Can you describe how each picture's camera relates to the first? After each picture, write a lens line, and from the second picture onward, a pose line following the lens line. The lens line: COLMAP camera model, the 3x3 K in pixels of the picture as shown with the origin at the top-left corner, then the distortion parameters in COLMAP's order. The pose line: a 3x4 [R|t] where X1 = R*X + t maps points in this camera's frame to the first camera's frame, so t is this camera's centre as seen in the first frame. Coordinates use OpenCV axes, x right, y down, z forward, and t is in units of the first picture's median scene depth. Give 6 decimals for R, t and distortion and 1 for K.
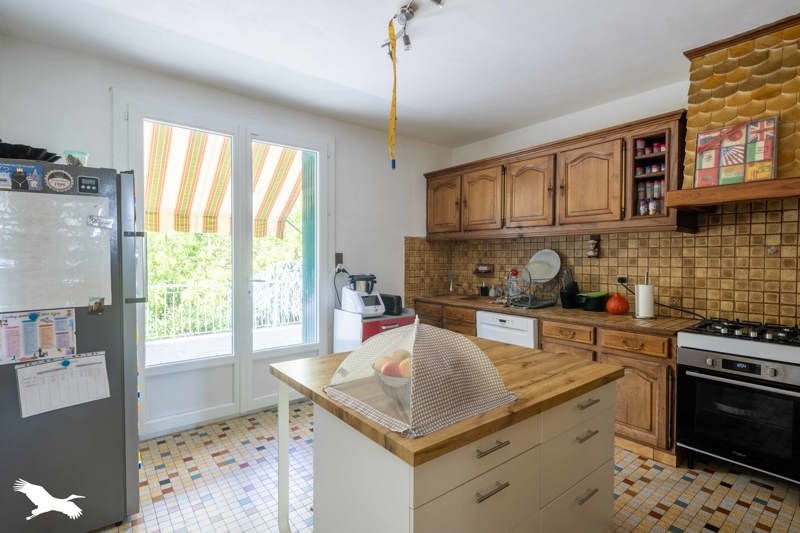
lens RADIAL K [[387.4, 0, 396.9], [0, 387.4, 264.8], [0, 0, 1]] dist [-0.002776, 0.000097]
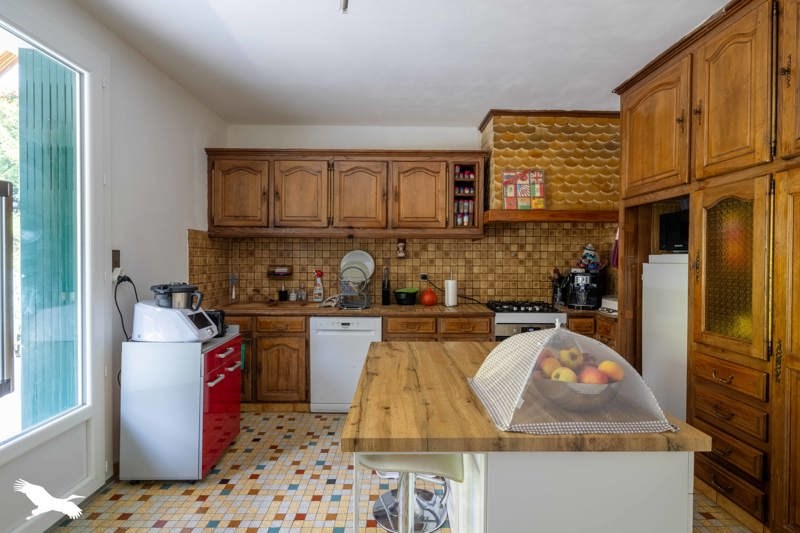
lens RADIAL K [[387.4, 0, 398.0], [0, 387.4, 265.0], [0, 0, 1]] dist [-0.002776, 0.000097]
pose [[0.609837, -0.011313, 0.792446, -0.439286], [0.011368, 0.999920, 0.005526, -0.006075], [-0.792445, 0.005639, 0.609917, 0.336028]]
